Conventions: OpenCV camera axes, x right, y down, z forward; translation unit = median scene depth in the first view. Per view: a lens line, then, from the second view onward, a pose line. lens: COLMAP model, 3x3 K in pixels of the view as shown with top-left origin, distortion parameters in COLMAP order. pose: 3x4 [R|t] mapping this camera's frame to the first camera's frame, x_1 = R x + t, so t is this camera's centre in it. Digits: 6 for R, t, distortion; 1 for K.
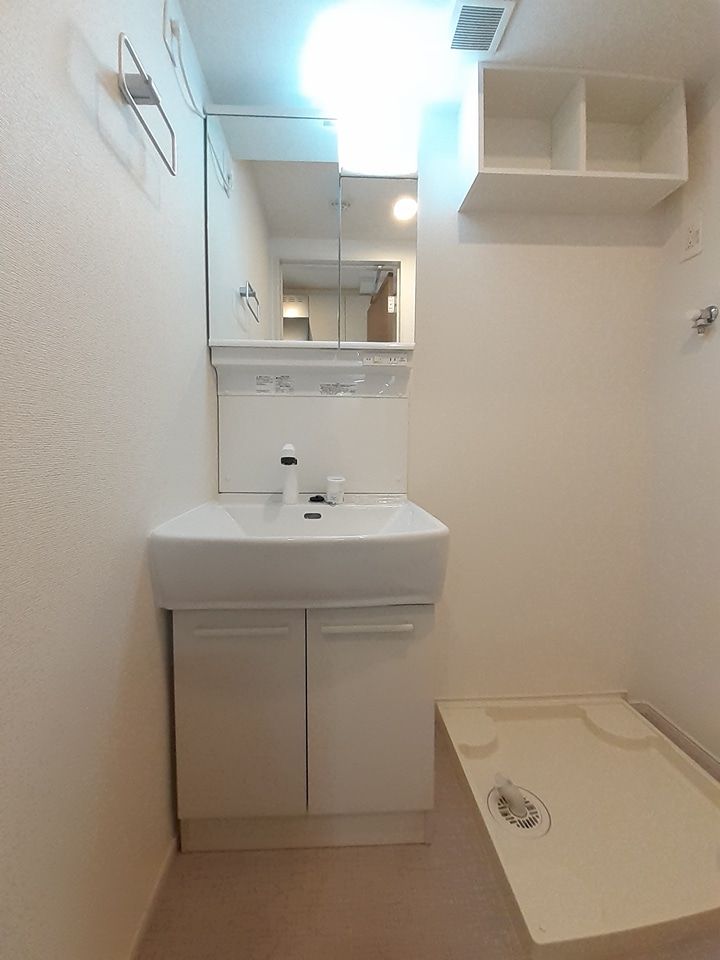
lens RADIAL K [[398.8, 0, 351.0], [0, 398.8, 476.7], [0, 0, 1]] dist [-0.012208, -0.002131]
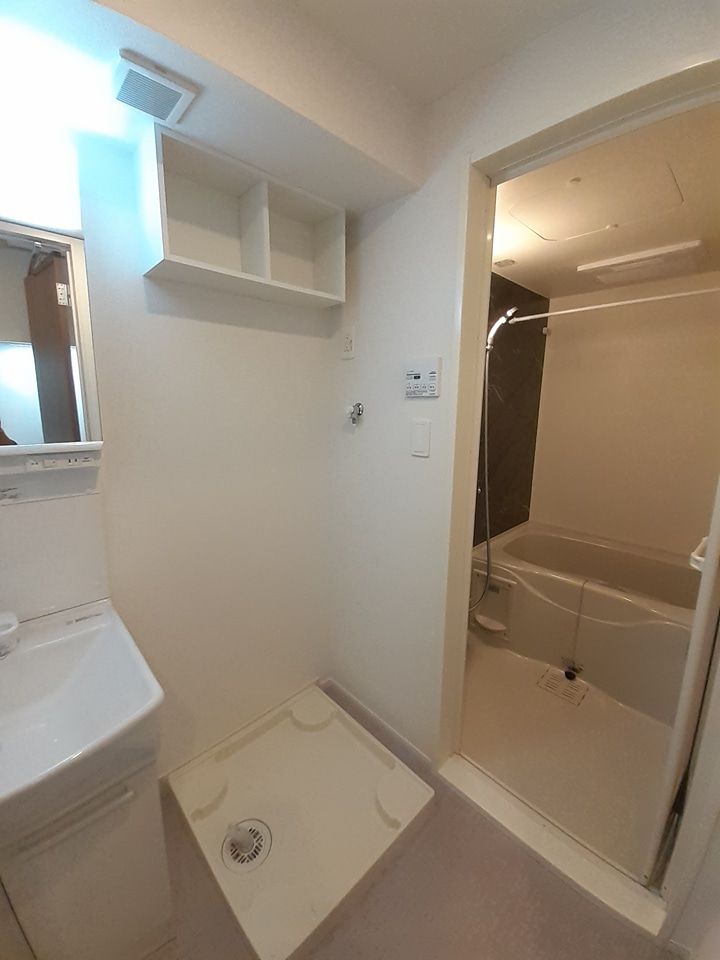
lens RADIAL K [[378.0, 0, 358.5], [0, 378.0, 475.1], [0, 0, 1]] dist [-0.000654, -0.000412]
pose [[0.751799, -0.104307, 0.651090, 0.035307], [0.018591, 0.990370, 0.137193, -0.355061], [-0.659131, -0.091037, 0.746498, 0.003811]]
